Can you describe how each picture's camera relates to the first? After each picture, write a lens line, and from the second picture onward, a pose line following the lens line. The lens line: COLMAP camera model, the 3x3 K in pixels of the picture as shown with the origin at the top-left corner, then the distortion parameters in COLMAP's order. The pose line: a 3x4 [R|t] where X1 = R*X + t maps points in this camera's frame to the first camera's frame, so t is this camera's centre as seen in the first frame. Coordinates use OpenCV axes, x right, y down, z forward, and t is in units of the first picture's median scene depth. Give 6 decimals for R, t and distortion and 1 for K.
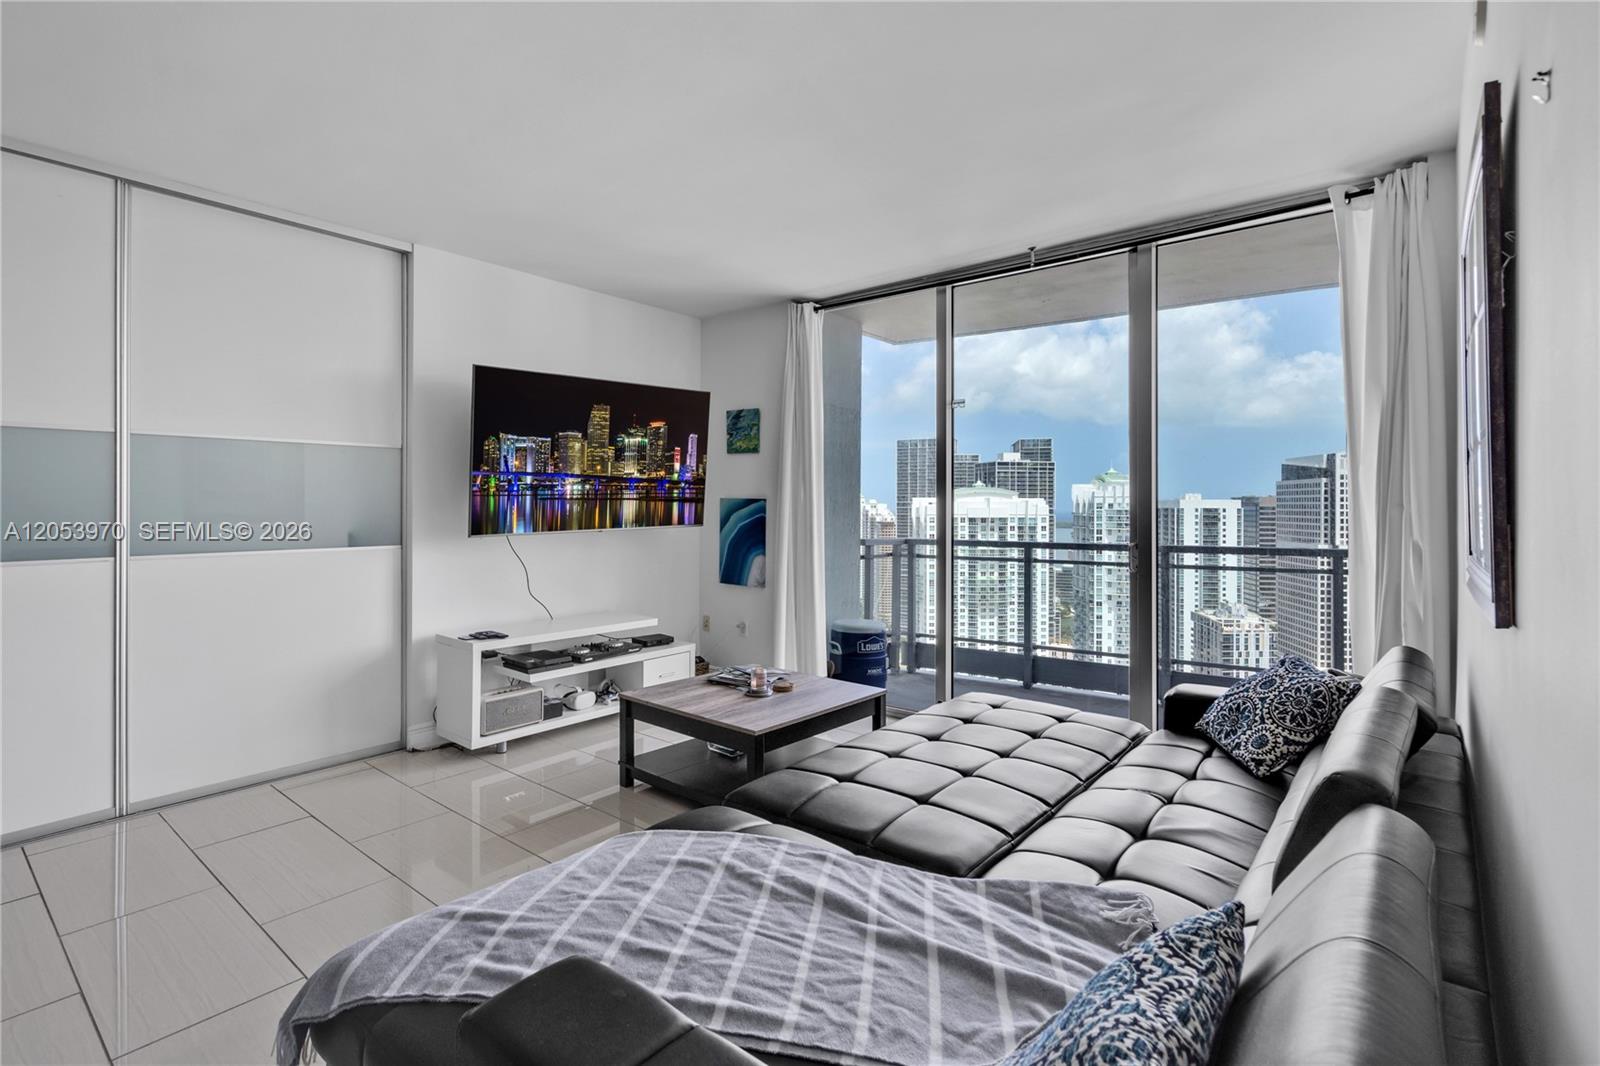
lens RADIAL K [[757.5, 0, 776.5], [0, 757.5, 515.5], [0, 0, 1]] dist [-0.003599, 0.000015]
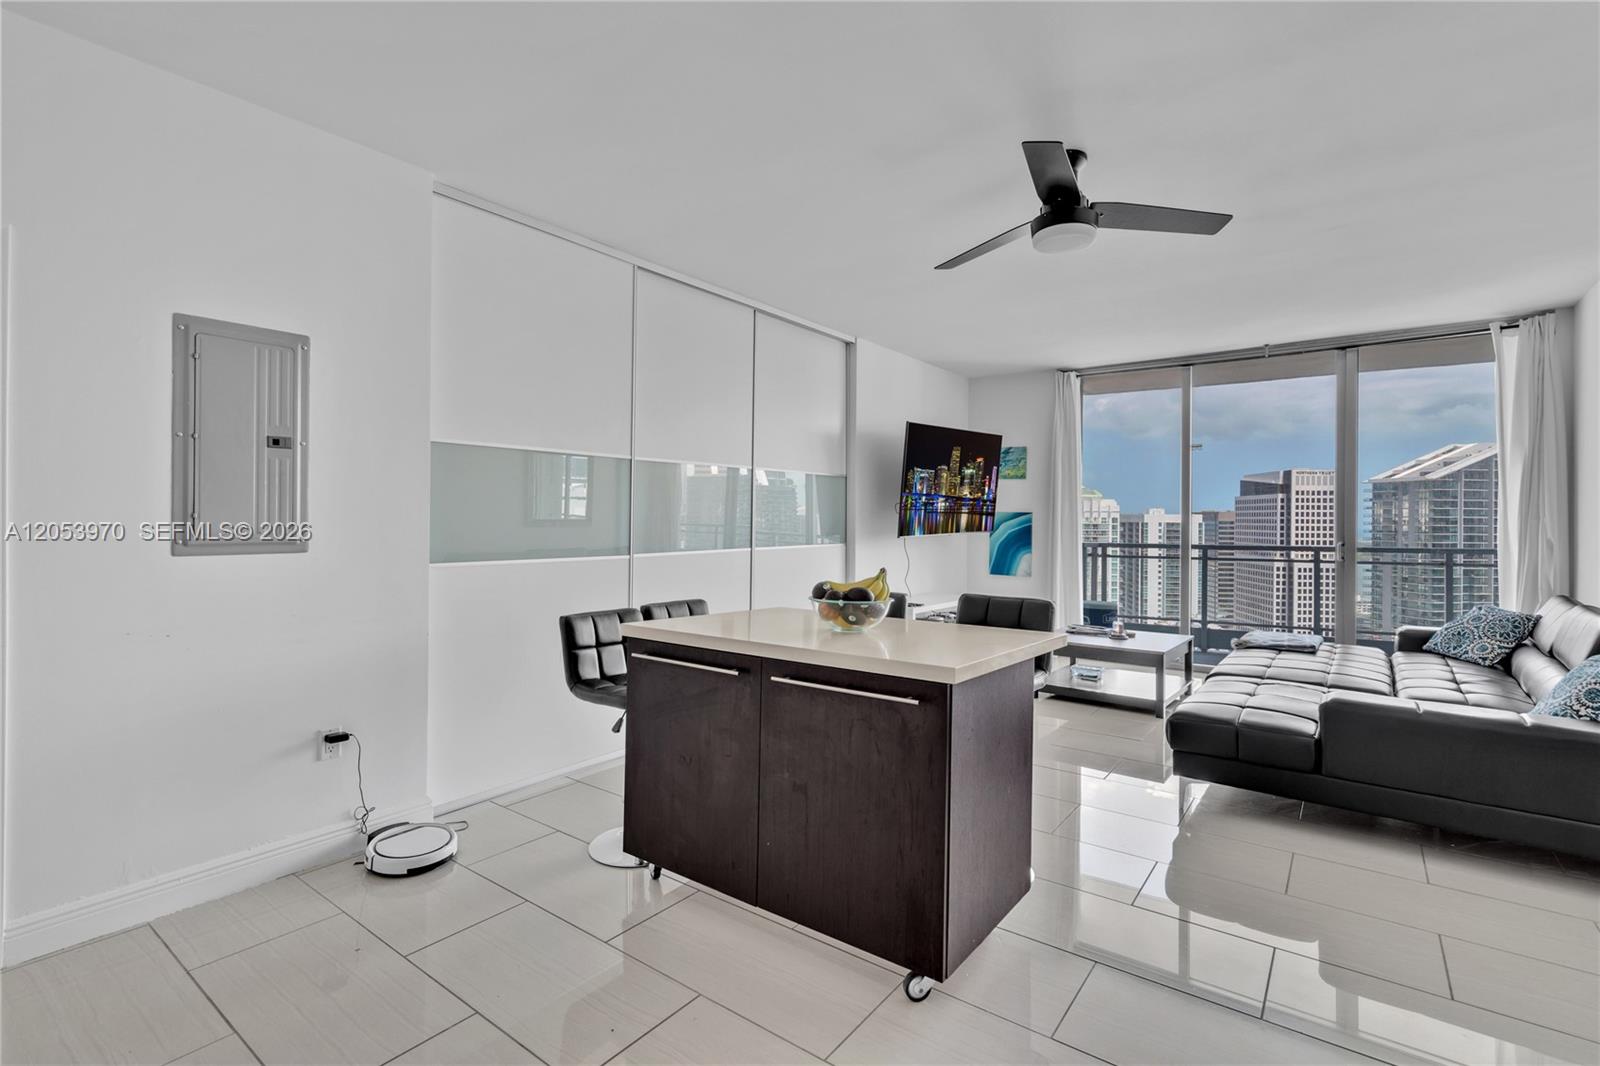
lens RADIAL K [[756.1, 0, 785.4], [0, 756.1, 537.5], [0, 0, 1]] dist [0.017344, -0.000280]
pose [[0.998459, 0.002401, 0.055435, -0.625162], [-0.003049, 0.999928, 0.011603, 0.009800], [-0.055403, -0.011754, 0.998395, -0.408372]]
